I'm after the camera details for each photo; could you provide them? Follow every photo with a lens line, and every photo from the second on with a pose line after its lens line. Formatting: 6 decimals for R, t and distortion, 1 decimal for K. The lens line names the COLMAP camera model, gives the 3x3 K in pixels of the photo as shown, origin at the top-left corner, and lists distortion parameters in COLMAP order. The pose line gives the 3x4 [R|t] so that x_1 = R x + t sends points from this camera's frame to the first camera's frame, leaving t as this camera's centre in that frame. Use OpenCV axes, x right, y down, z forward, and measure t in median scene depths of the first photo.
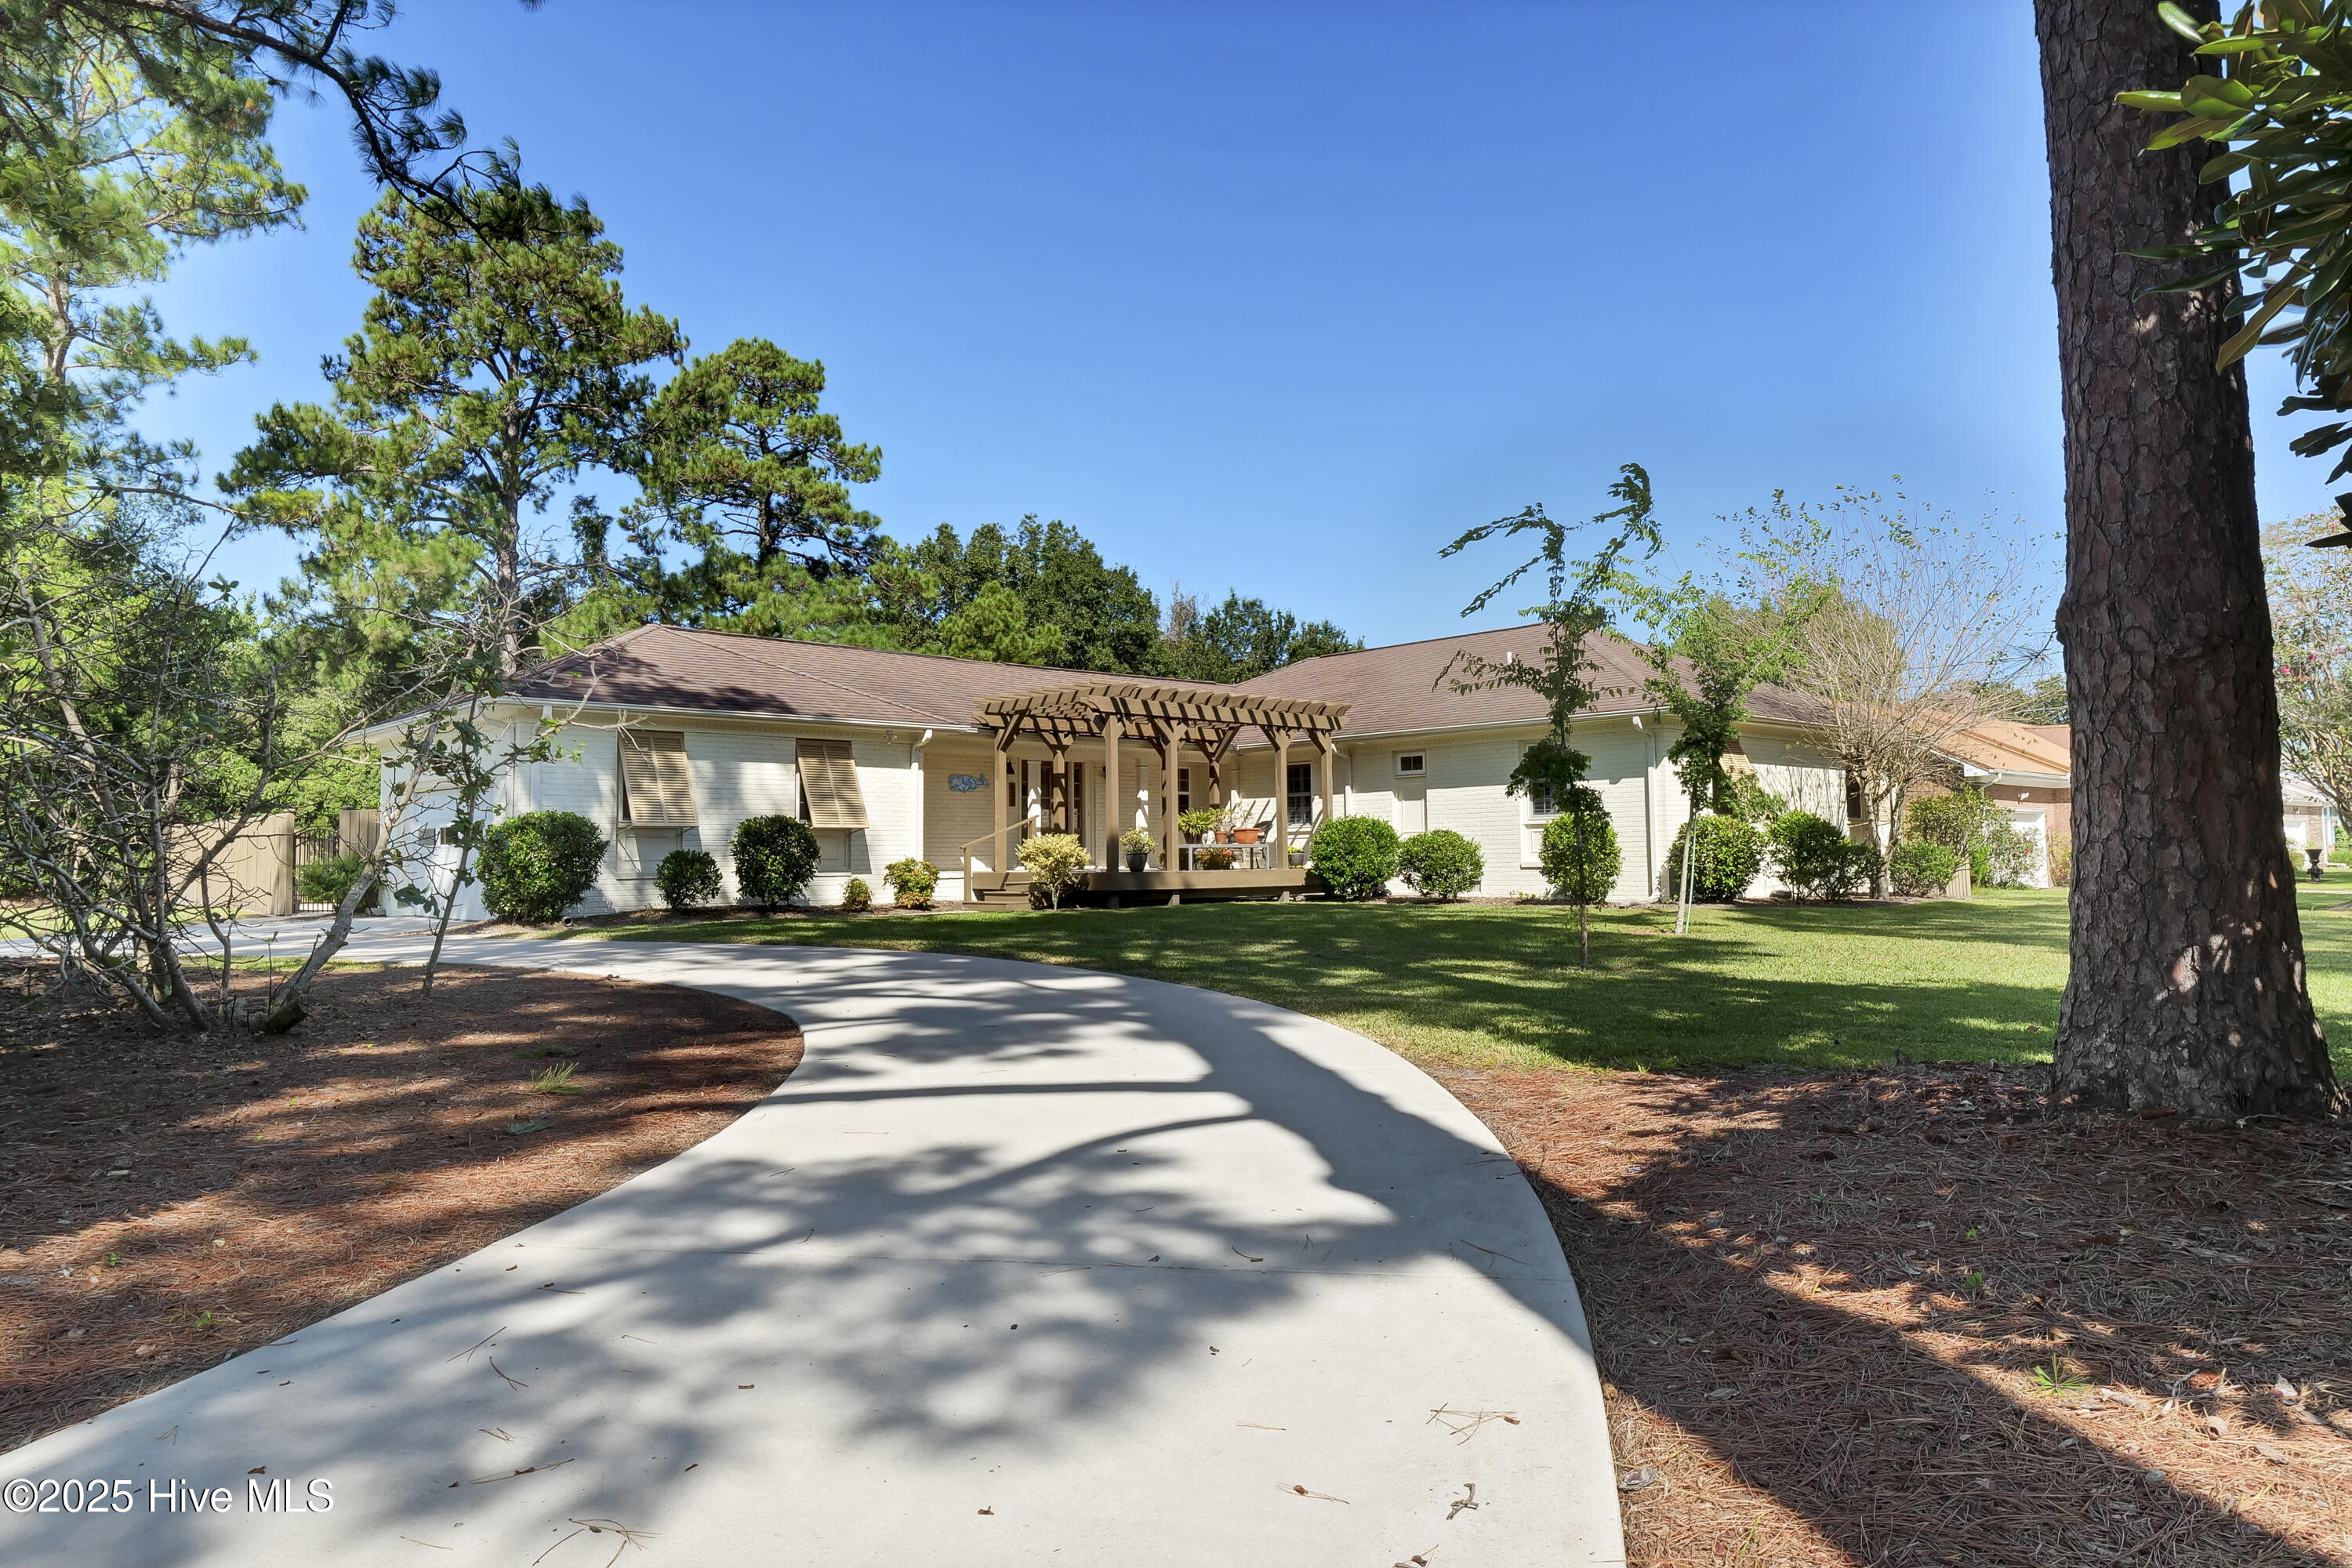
lens RADIAL K [[1409.7, 0, 1177.6], [0, 1409.7, 727.1], [0, 0, 1]] dist [-0.000420, 0.000337]
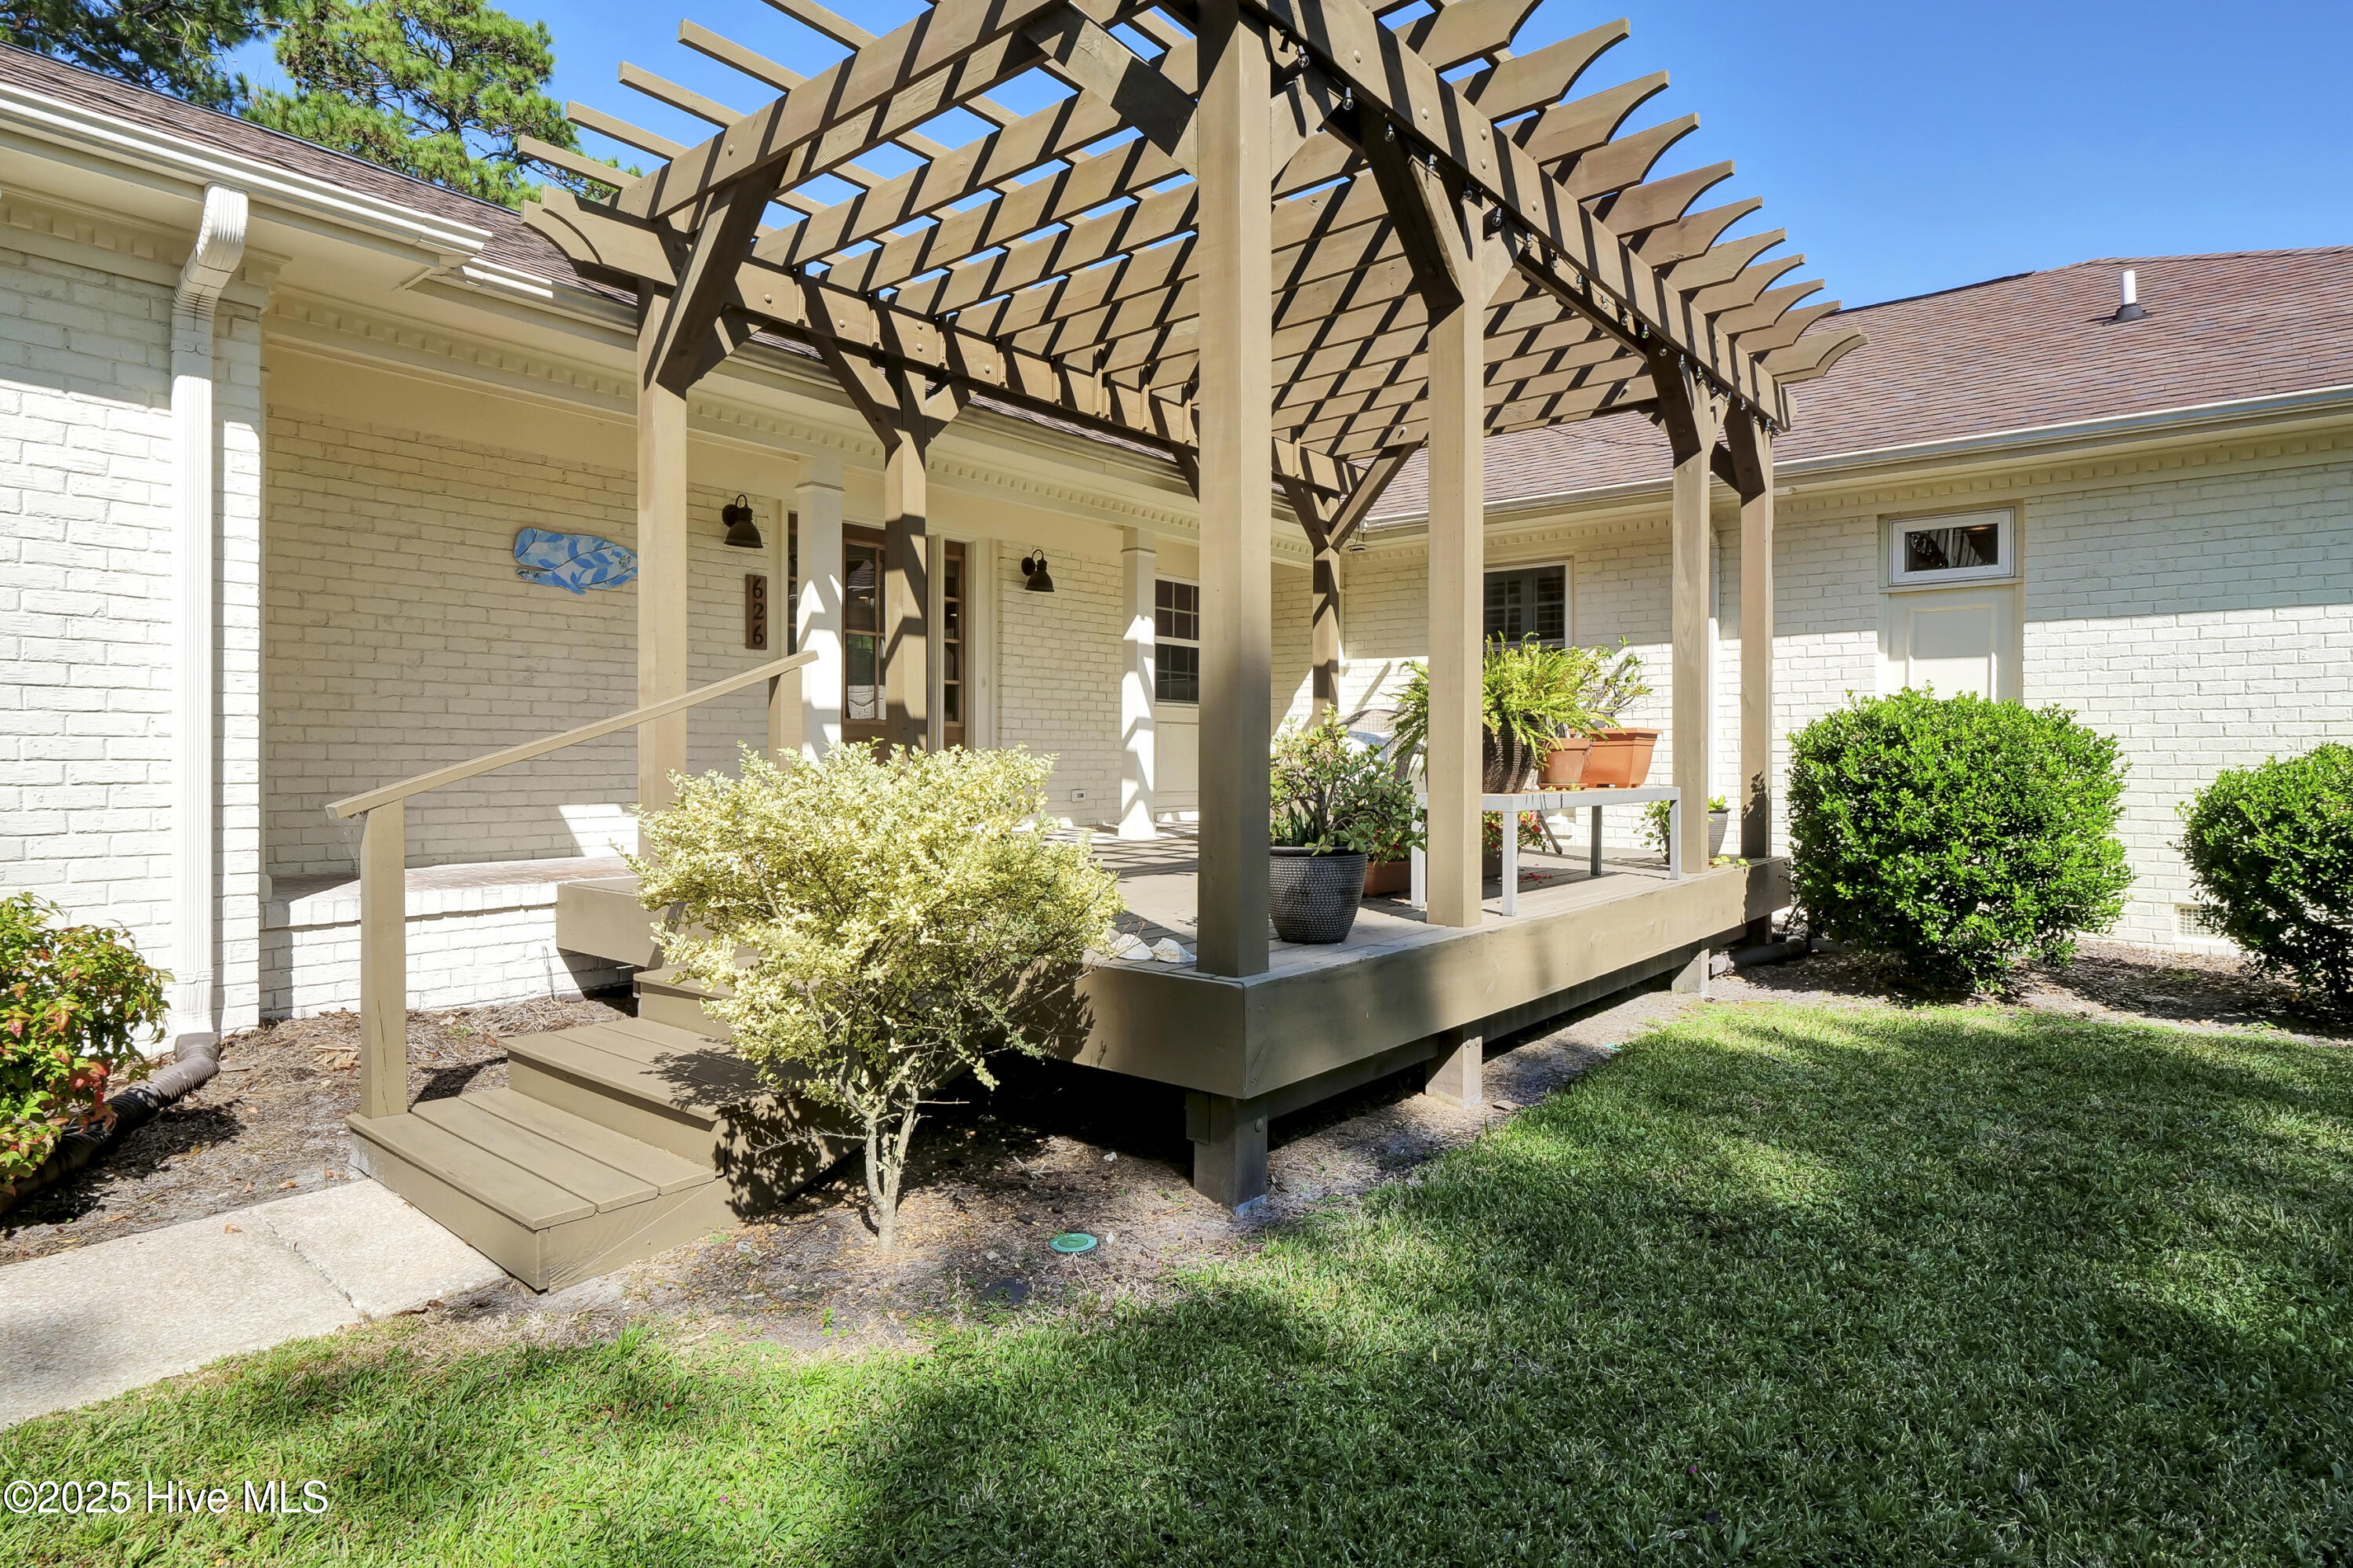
lens RADIAL K [[1226.7, 0, 1172.8], [0, 1226.7, 757.7], [0, 0, 1]] dist [-0.015145, 0.000239]
pose [[0.990387, 0.013159, 0.137700, -0.065364], [-0.026828, 0.994836, 0.097887, 0.054745], [-0.135700, -0.100640, 0.985625, 0.759936]]
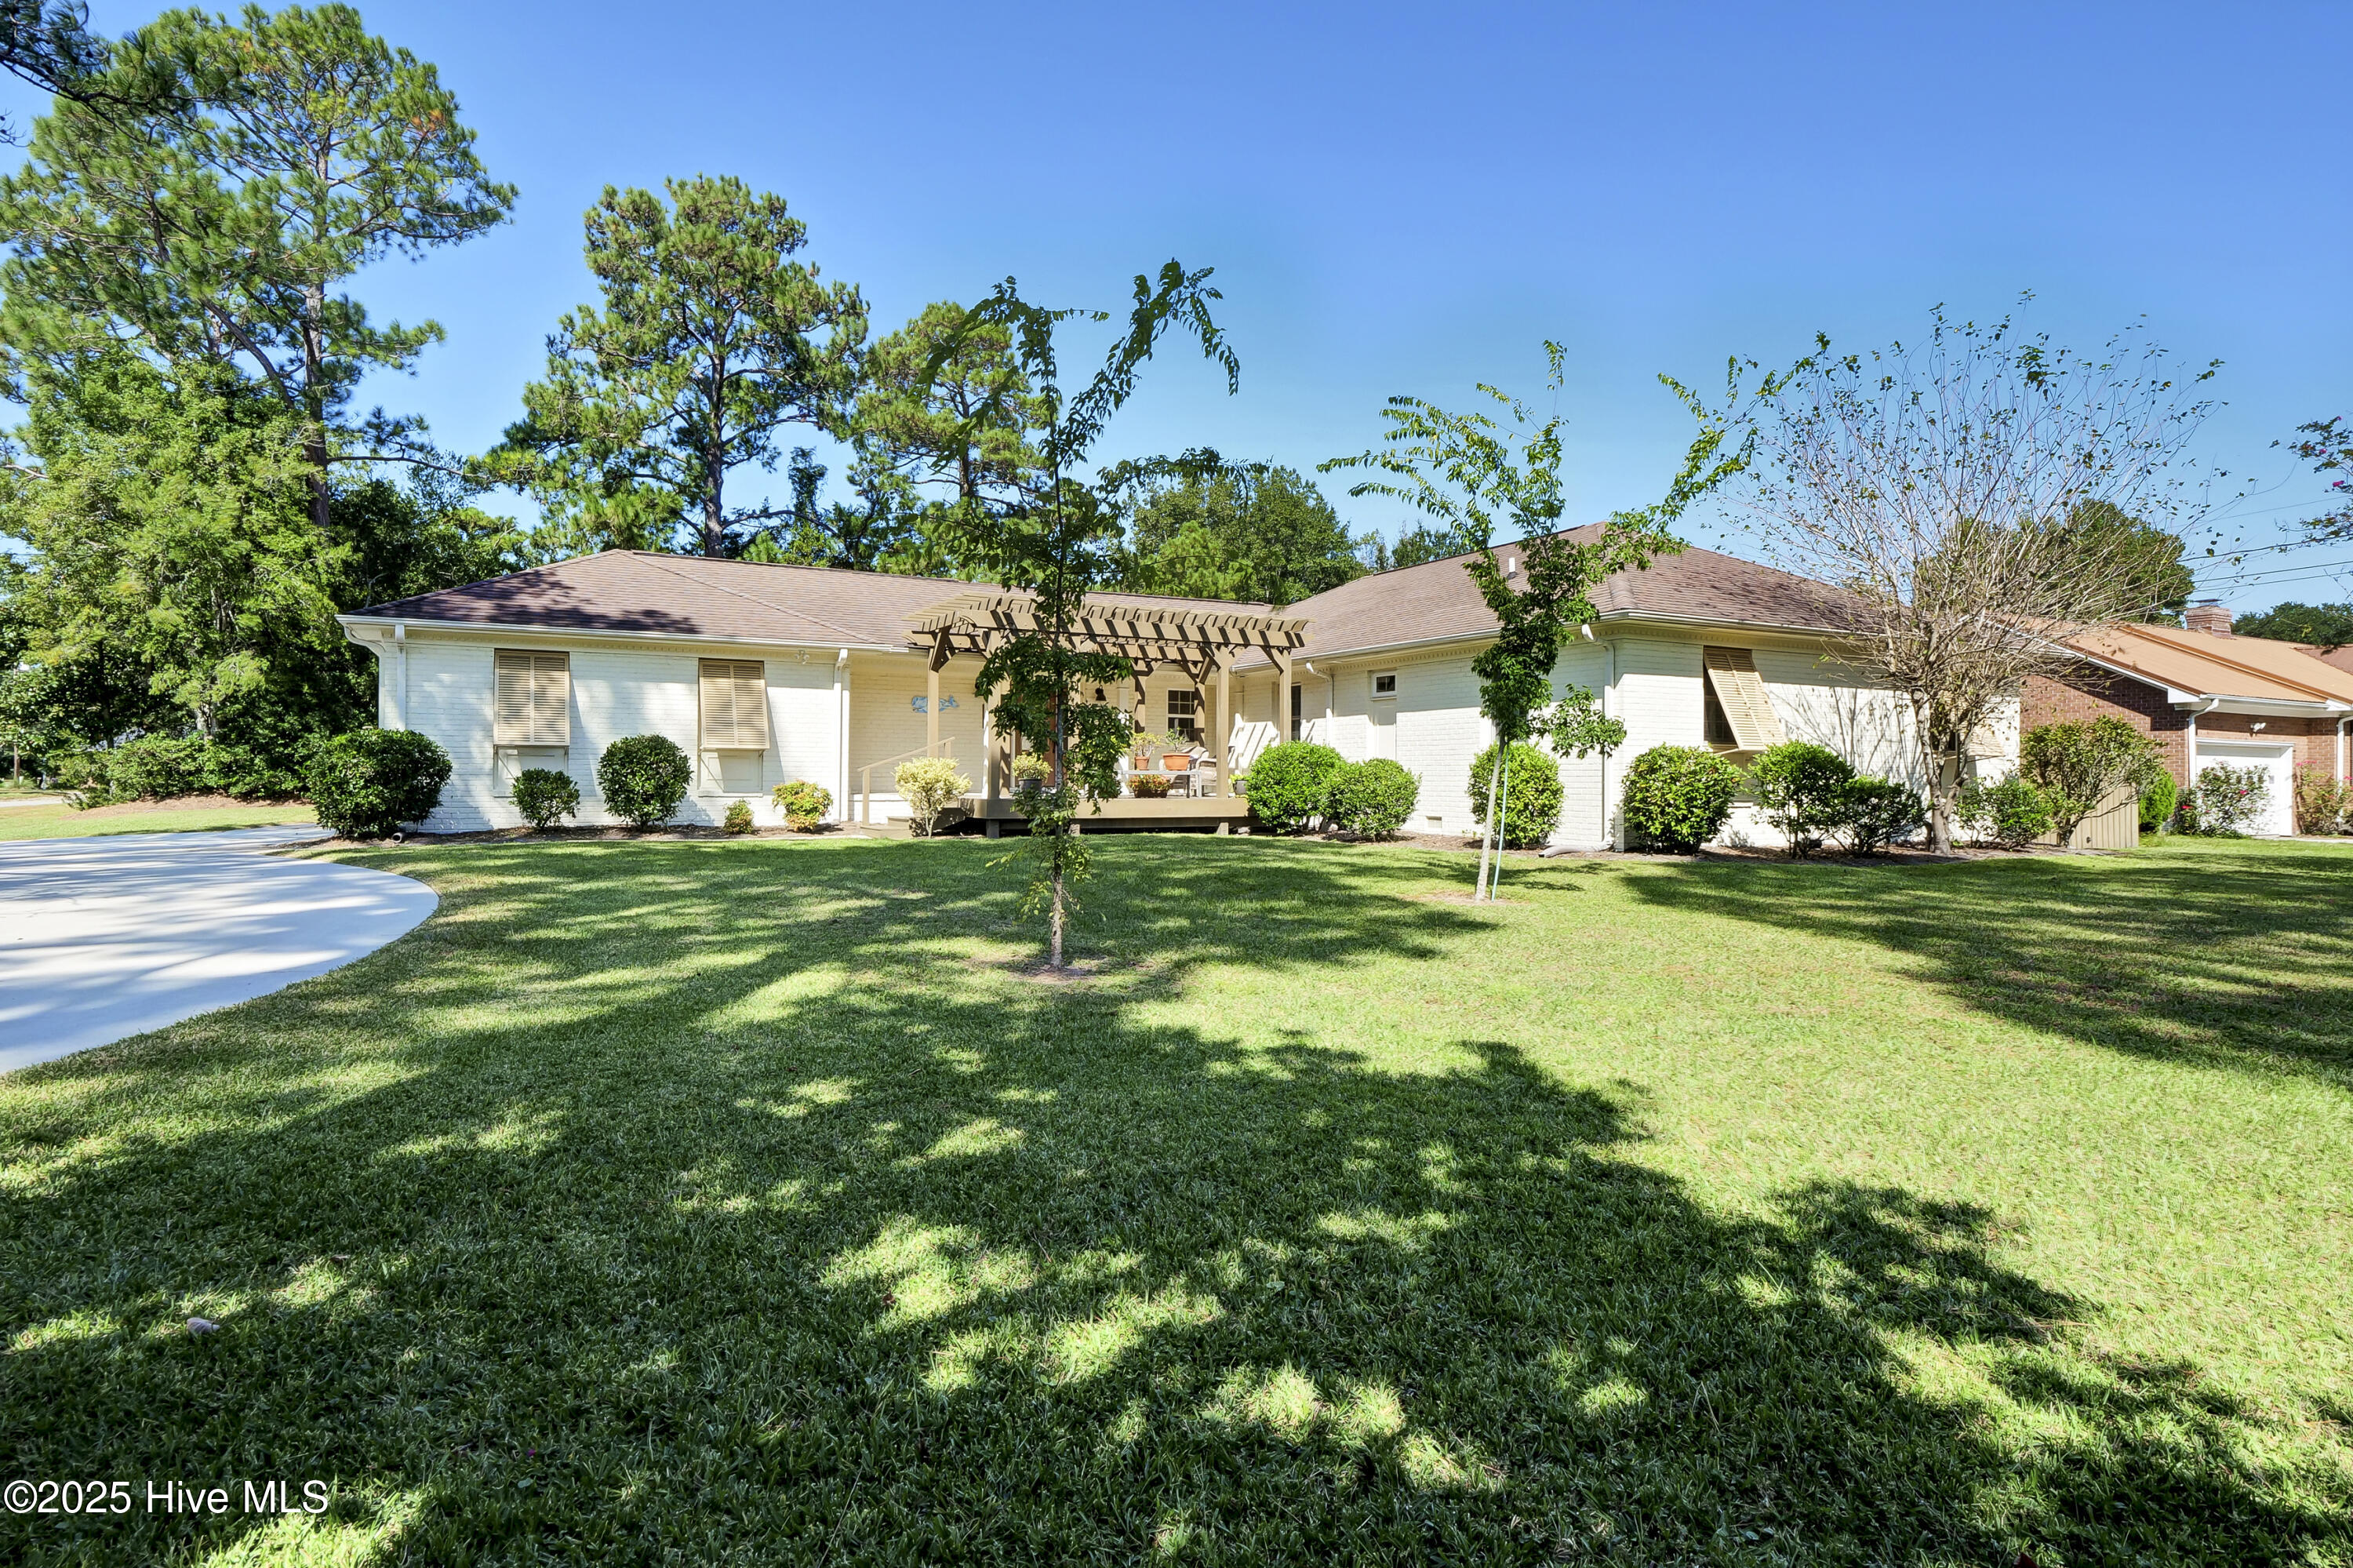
lens RADIAL K [[1226.7, 0, 1172.8], [0, 1226.7, 757.7], [0, 0, 1]] dist [-0.015145, 0.000239]
pose [[0.968318, 0.012873, -0.249390, 0.240197], [0.006277, 0.997100, 0.075839, 0.012976], [0.249643, -0.075001, 0.965429, 0.218303]]
